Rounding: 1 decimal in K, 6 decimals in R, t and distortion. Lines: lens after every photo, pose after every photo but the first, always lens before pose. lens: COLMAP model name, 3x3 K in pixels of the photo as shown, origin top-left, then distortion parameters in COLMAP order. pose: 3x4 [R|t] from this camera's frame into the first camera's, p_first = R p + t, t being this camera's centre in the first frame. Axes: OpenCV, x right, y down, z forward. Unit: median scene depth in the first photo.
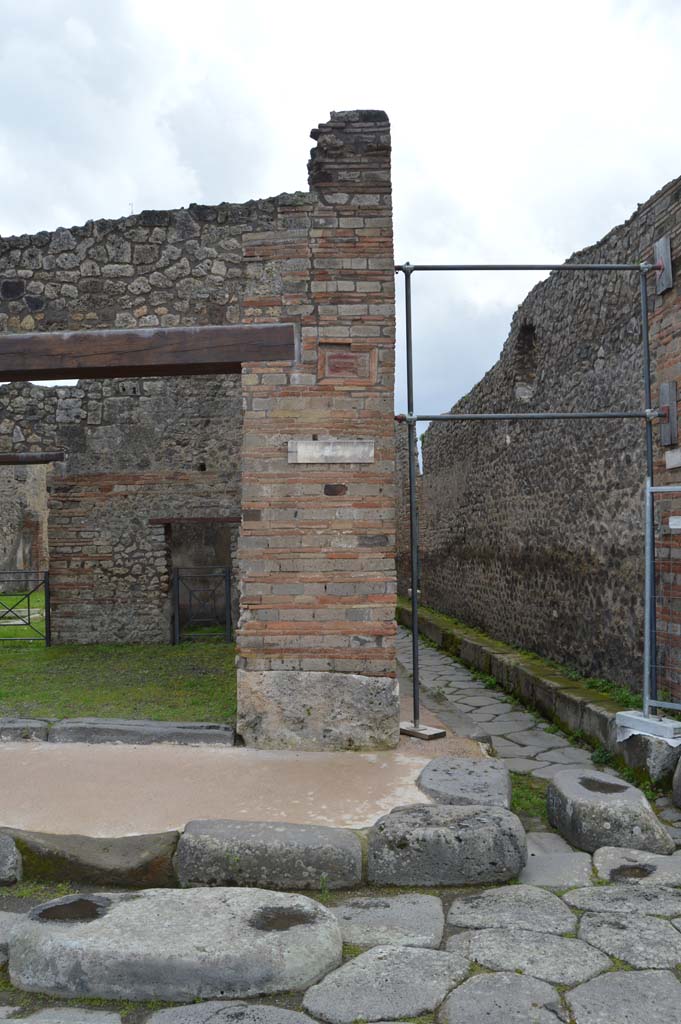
lens RADIAL K [[815.5, 0, 358.2], [0, 815.5, 529.3], [0, 0, 1]] dist [-0.095863, 0.033606]
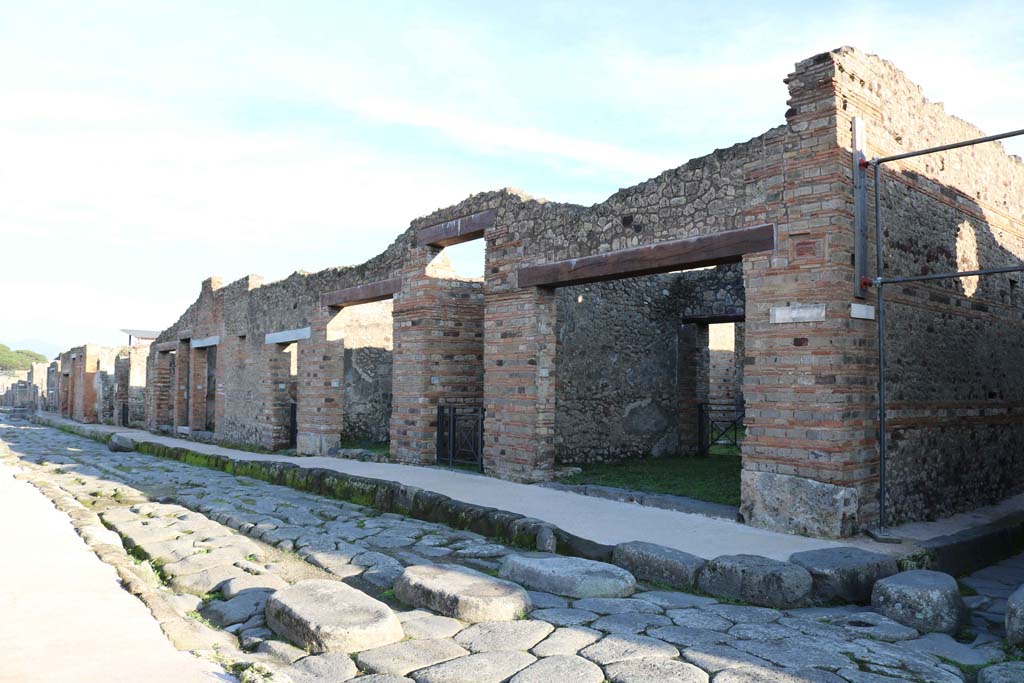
lens RADIAL K [[846.3, 0, 511.3], [0, 846.3, 337.7], [0, 0, 1]] dist [-0.150811, 0.101134]
pose [[0.617617, -0.023777, -0.786119, 0.759247], [-0.012153, 0.999135, -0.039768, 0.005621], [0.786385, 0.034115, 0.616794, -0.231657]]
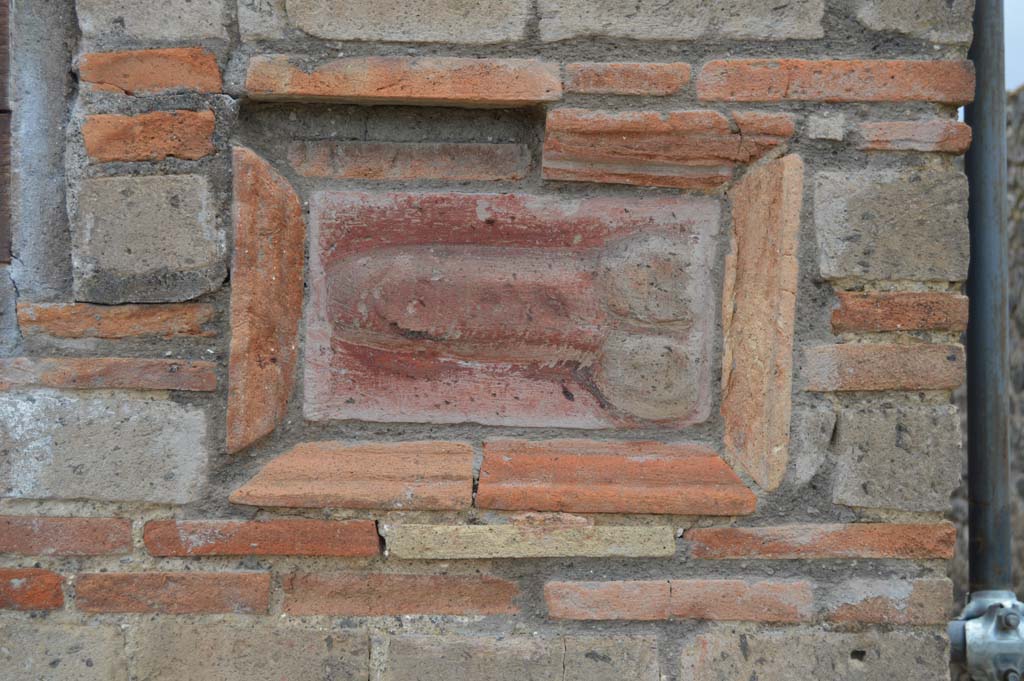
lens RADIAL K [[1643.9, 0, 519.5], [0, 1643.9, 340.4], [0, 0, 1]] dist [-0.049003, 0.000000]
pose [[0.998911, 0.011878, -0.045124, -0.002540], [-0.012308, 0.999881, -0.009275, -0.196023], [0.045008, 0.009821, 0.998938, 0.784539]]
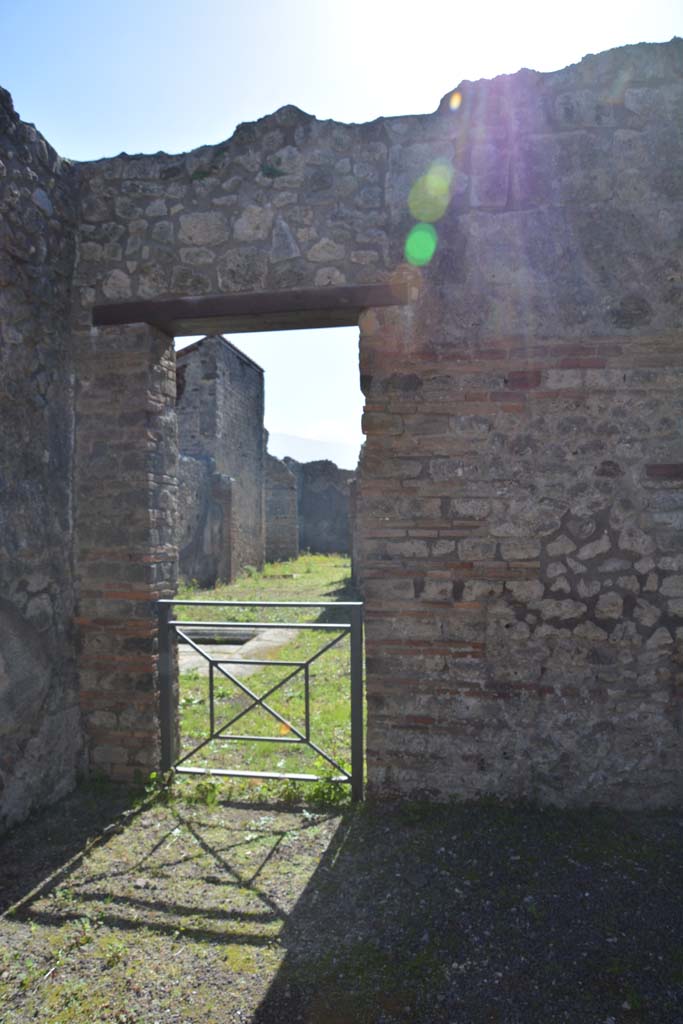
lens RADIAL K [[802.9, 0, 334.2], [0, 802.9, 518.6], [0, 0, 1]] dist [-0.126942, 0.019220]
pose [[0.977687, 0.011045, -0.209778, -0.552687], [-0.007372, 0.999806, 0.018285, 0.009561], [0.209939, -0.016330, 0.977578, 1.096838]]
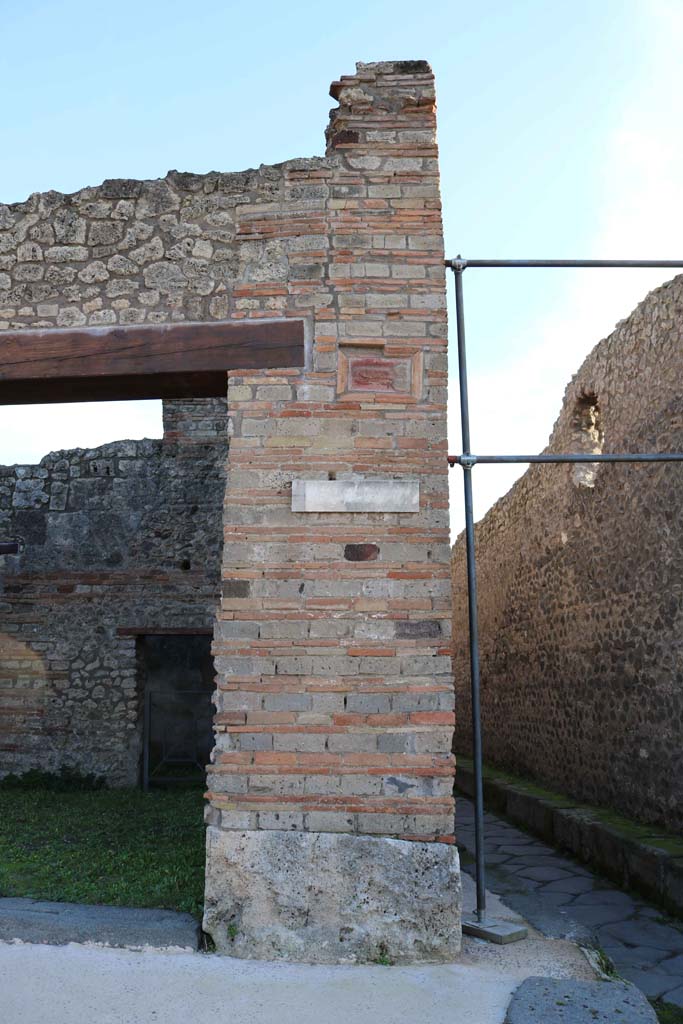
lens RADIAL K [[846.3, 0, 345.6], [0, 846.3, 508.4], [0, 0, 1]] dist [-0.150811, 0.101134]
pose [[0.999650, 0.004368, -0.026103, -0.022934], [-0.009385, 0.980700, -0.195291, 0.051687], [0.024746, 0.195468, 0.980398, 0.311153]]
